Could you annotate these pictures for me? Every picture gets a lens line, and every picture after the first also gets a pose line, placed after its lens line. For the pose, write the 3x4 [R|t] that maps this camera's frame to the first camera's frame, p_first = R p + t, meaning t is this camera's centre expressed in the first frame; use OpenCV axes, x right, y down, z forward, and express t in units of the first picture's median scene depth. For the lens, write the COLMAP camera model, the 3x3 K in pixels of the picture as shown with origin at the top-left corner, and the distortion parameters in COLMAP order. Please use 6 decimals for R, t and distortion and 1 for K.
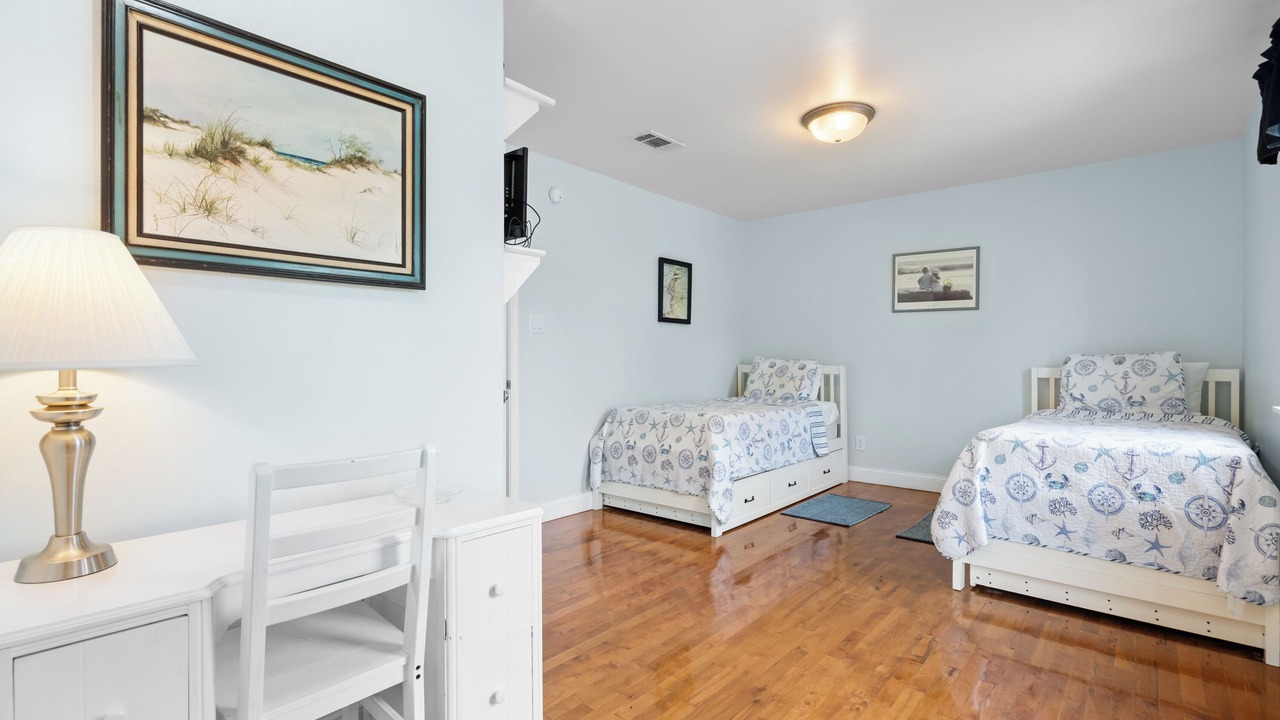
lens RADIAL K [[580.9, 0, 635.6], [0, 580.9, 355.3], [0, 0, 1]] dist [0.005151, 0.000491]
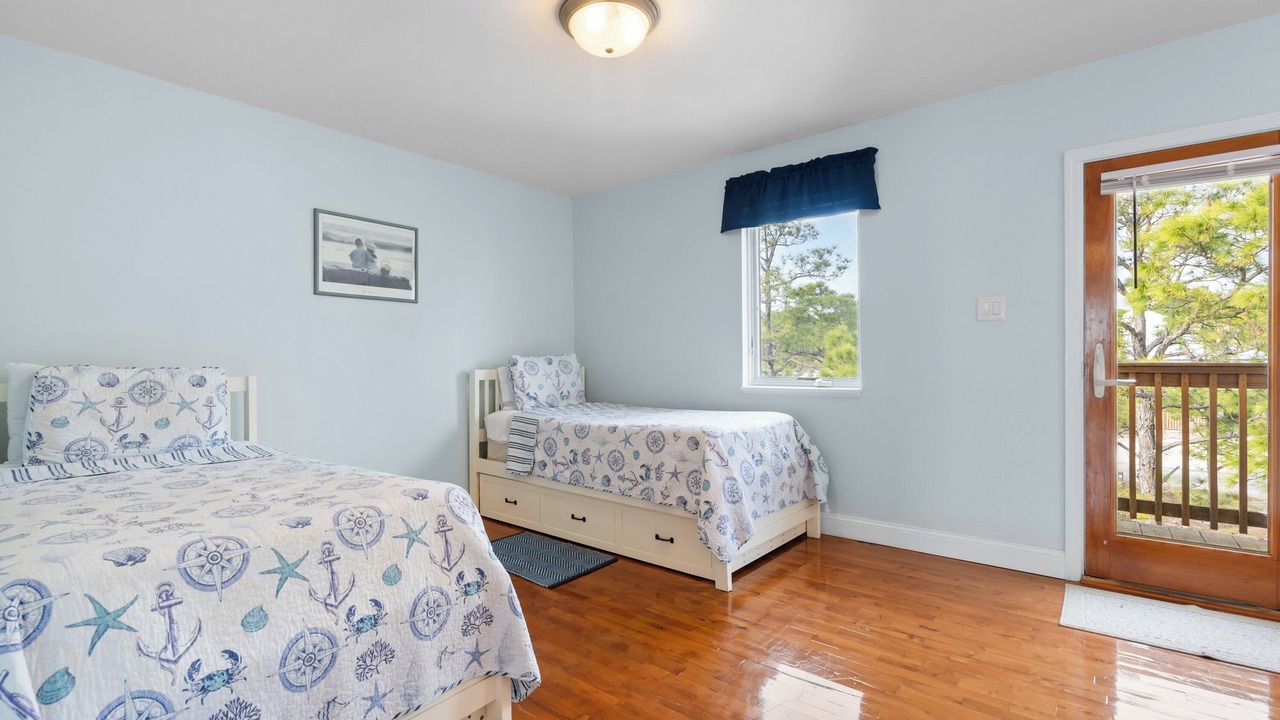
lens RADIAL K [[580.9, 0, 636.6], [0, 580.9, 361.4], [0, 0, 1]] dist [0.005151, 0.000491]
pose [[-0.014749, -0.007452, 0.999863, -0.256496], [0.008384, 0.999936, 0.007576, 0.001811], [-0.999856, 0.008494, -0.014686, 0.692684]]
